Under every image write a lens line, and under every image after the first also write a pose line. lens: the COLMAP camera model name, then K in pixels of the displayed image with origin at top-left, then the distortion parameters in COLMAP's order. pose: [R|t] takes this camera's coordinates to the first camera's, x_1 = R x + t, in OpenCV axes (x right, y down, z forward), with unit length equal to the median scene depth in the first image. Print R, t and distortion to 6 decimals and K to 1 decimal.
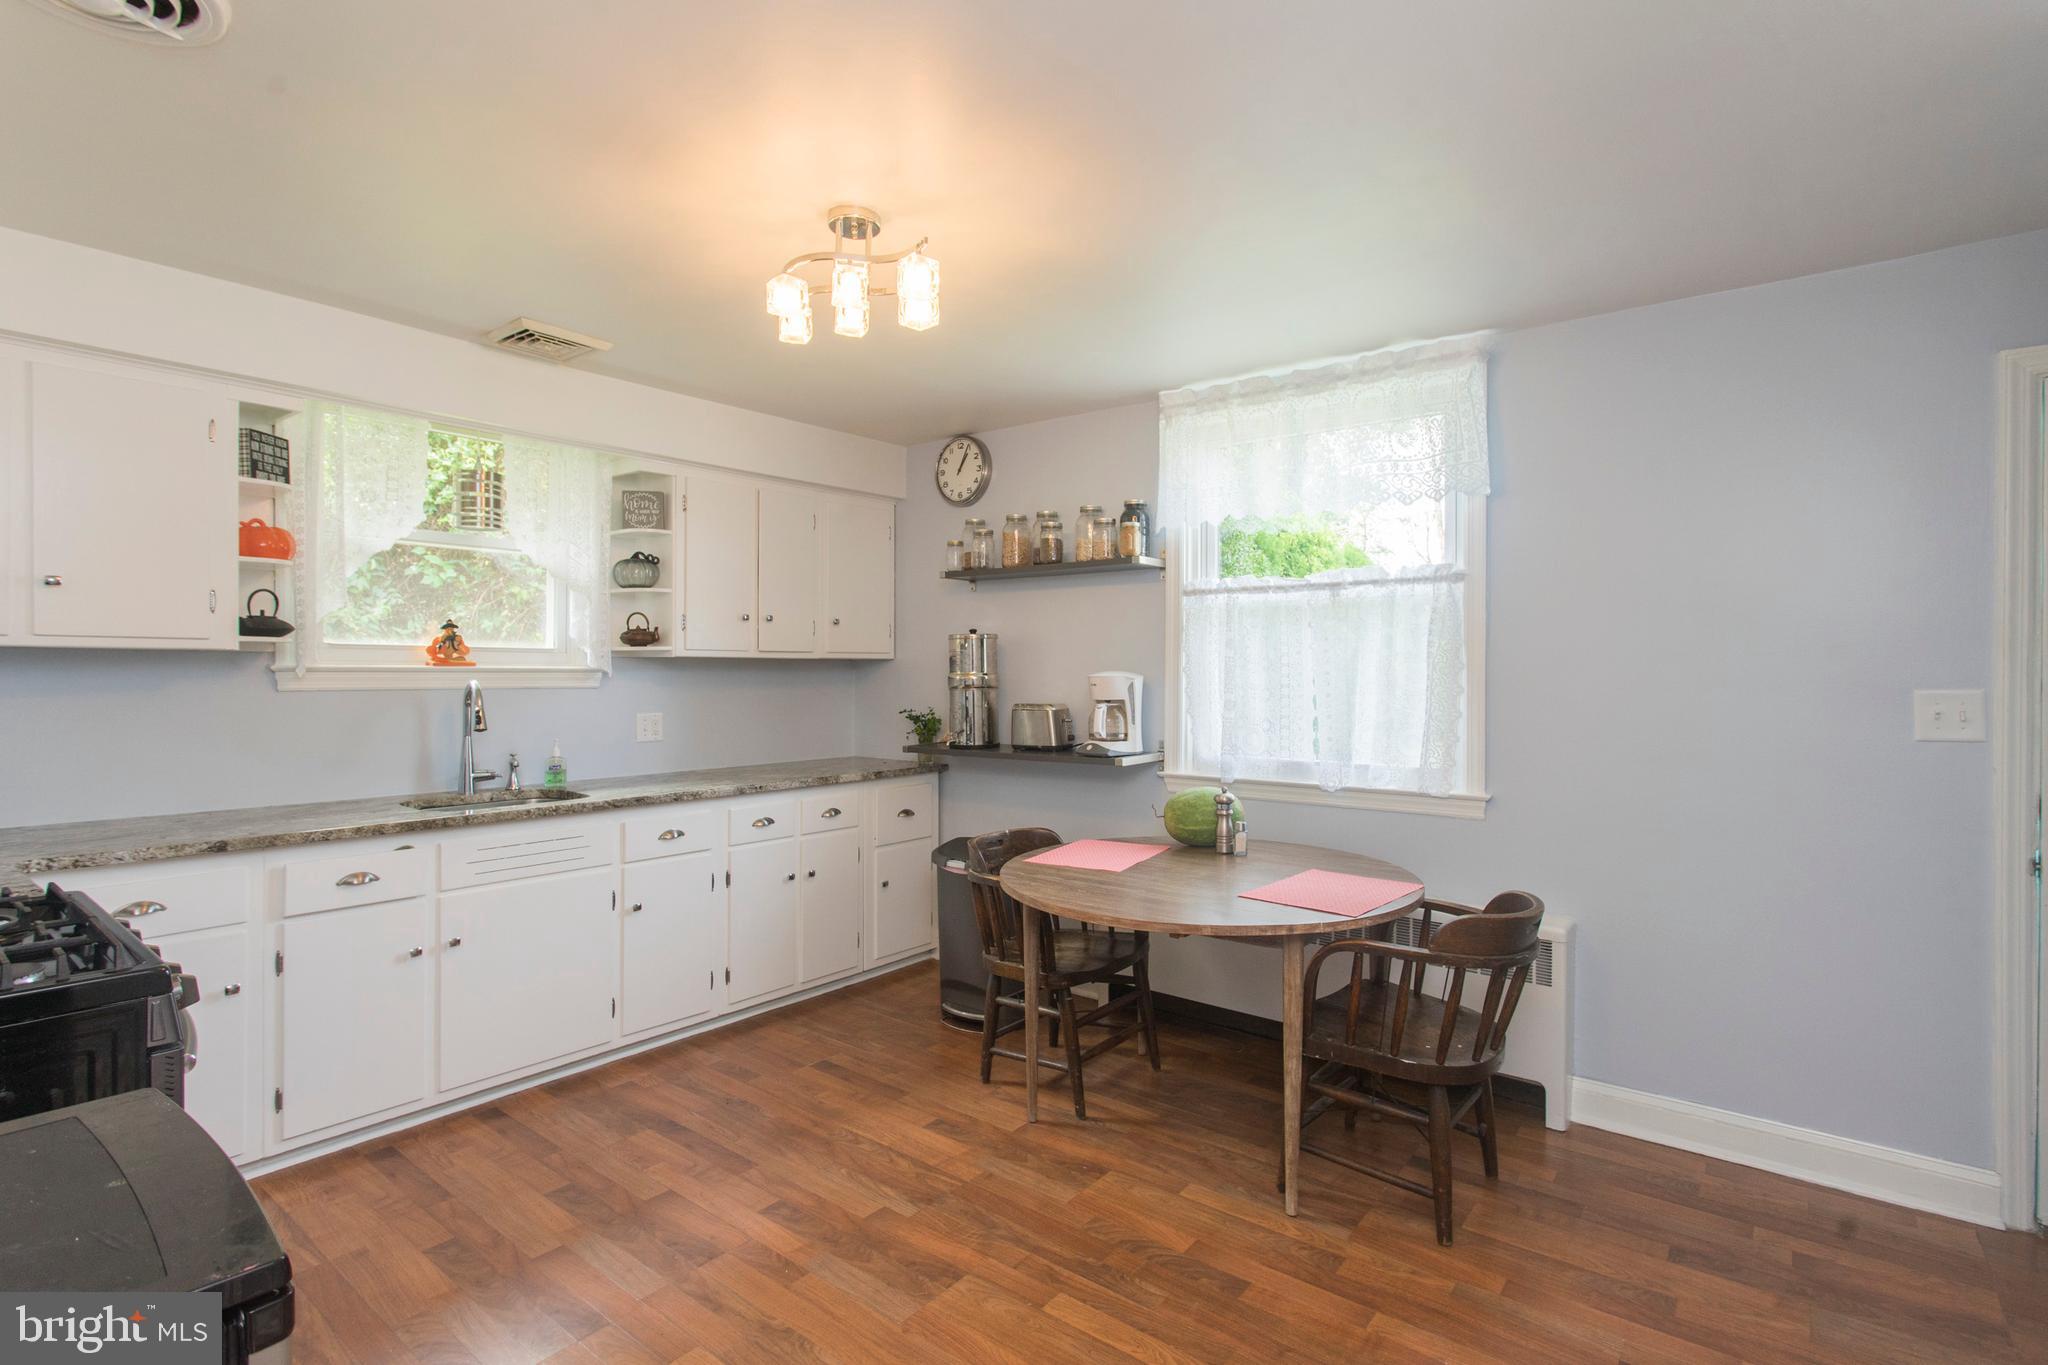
lens RADIAL K [[976.1, 0, 1025.3], [0, 976.1, 680.4], [0, 0, 1]] dist [-0.008271, 0.002565]
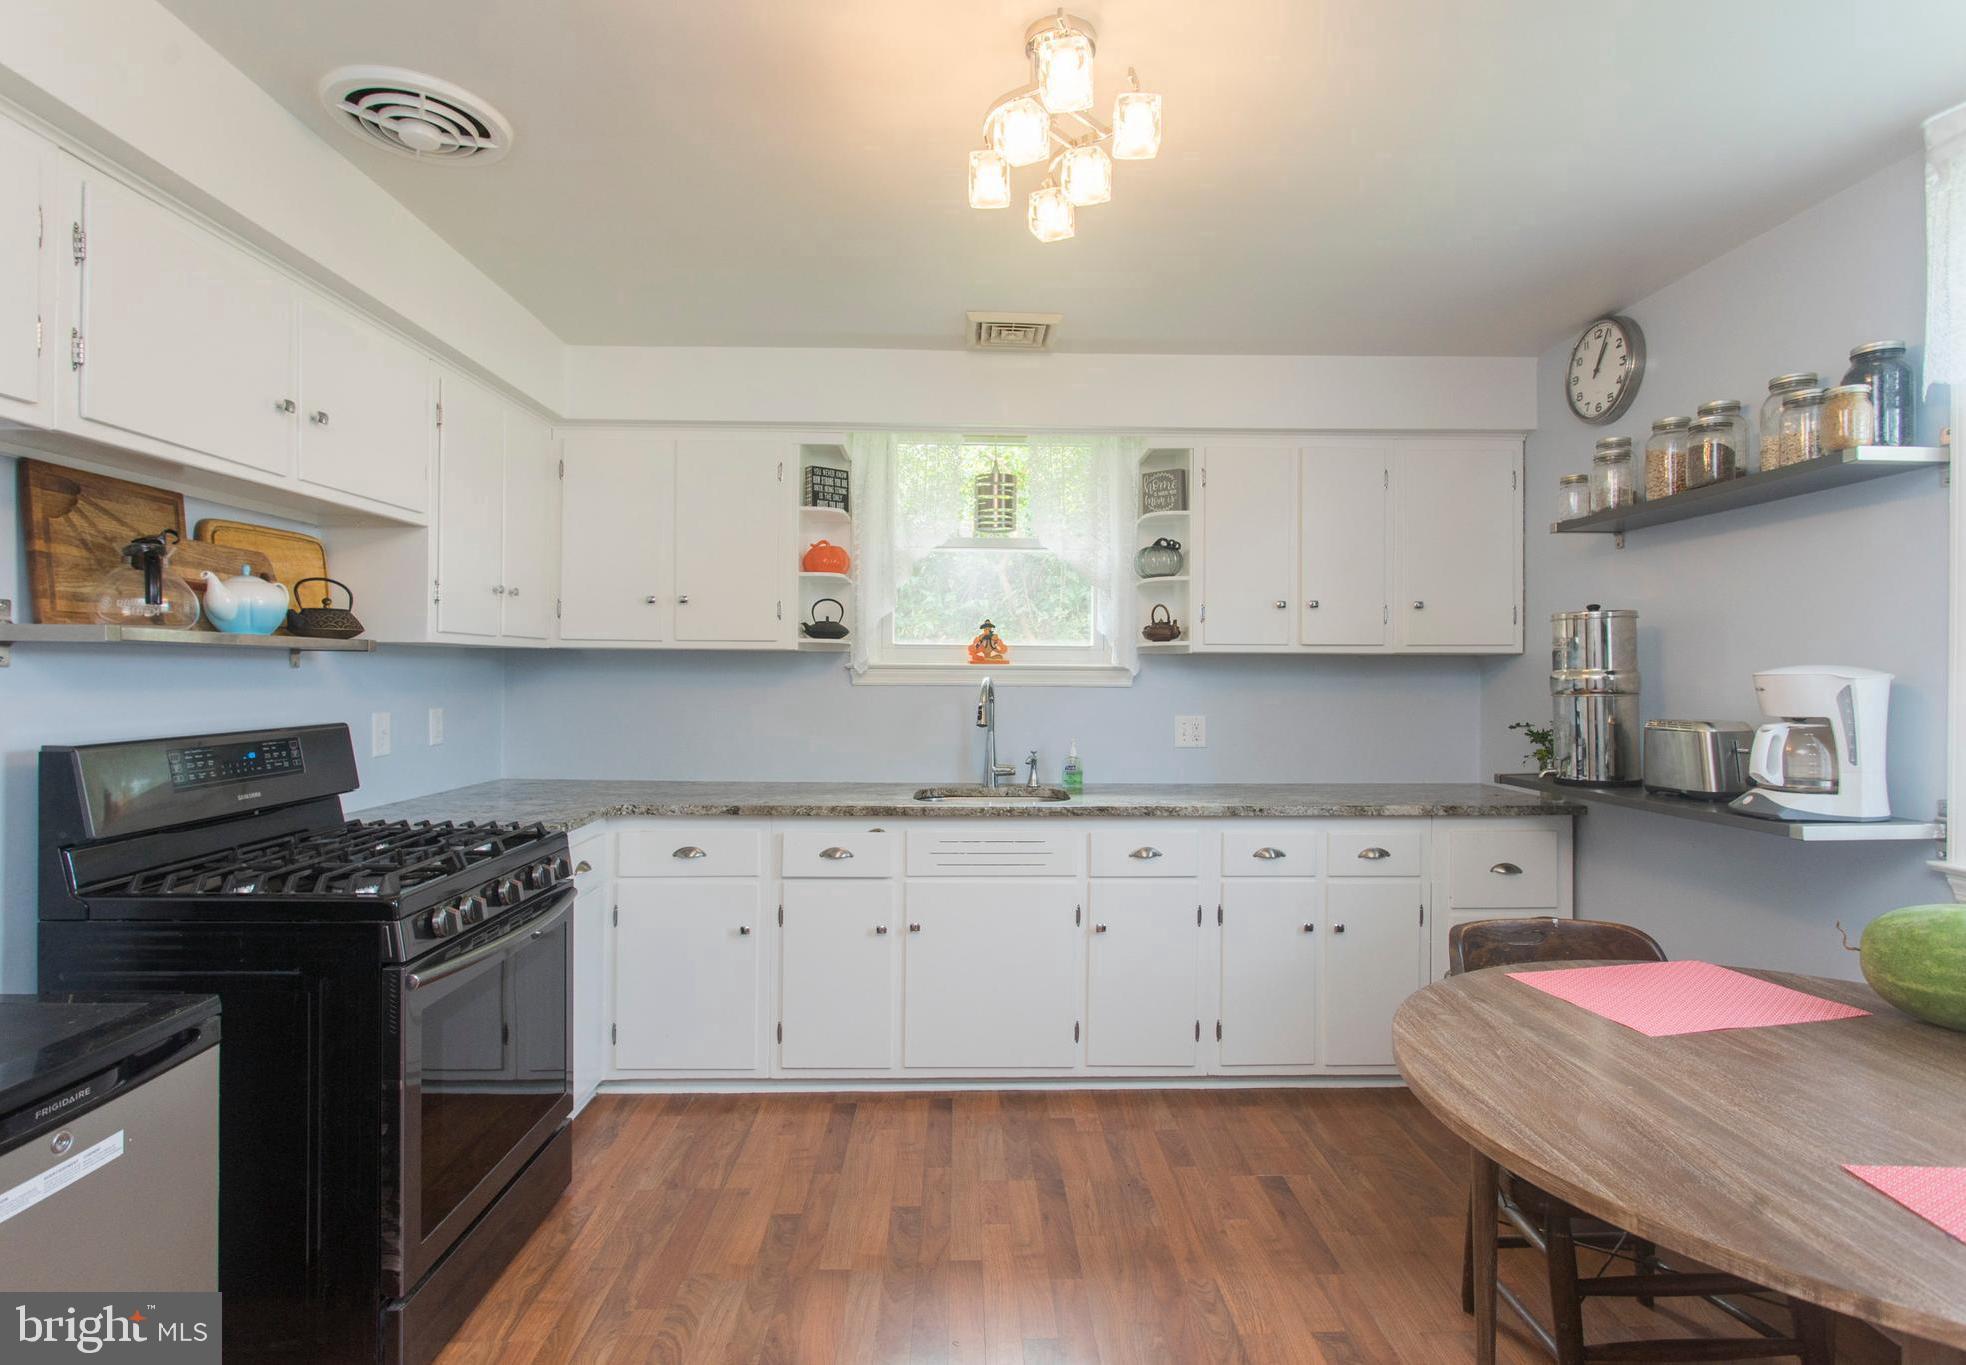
lens RADIAL K [[987.1, 0, 986.3], [0, 987.1, 672.6], [0, 0, 1]] dist [-0.010560, 0.002256]
pose [[0.648595, -0.000929, -0.761133, 0.212279], [-0.010678, 0.999890, -0.010320, 0.005439], [0.761058, 0.014821, 0.648514, 0.294652]]
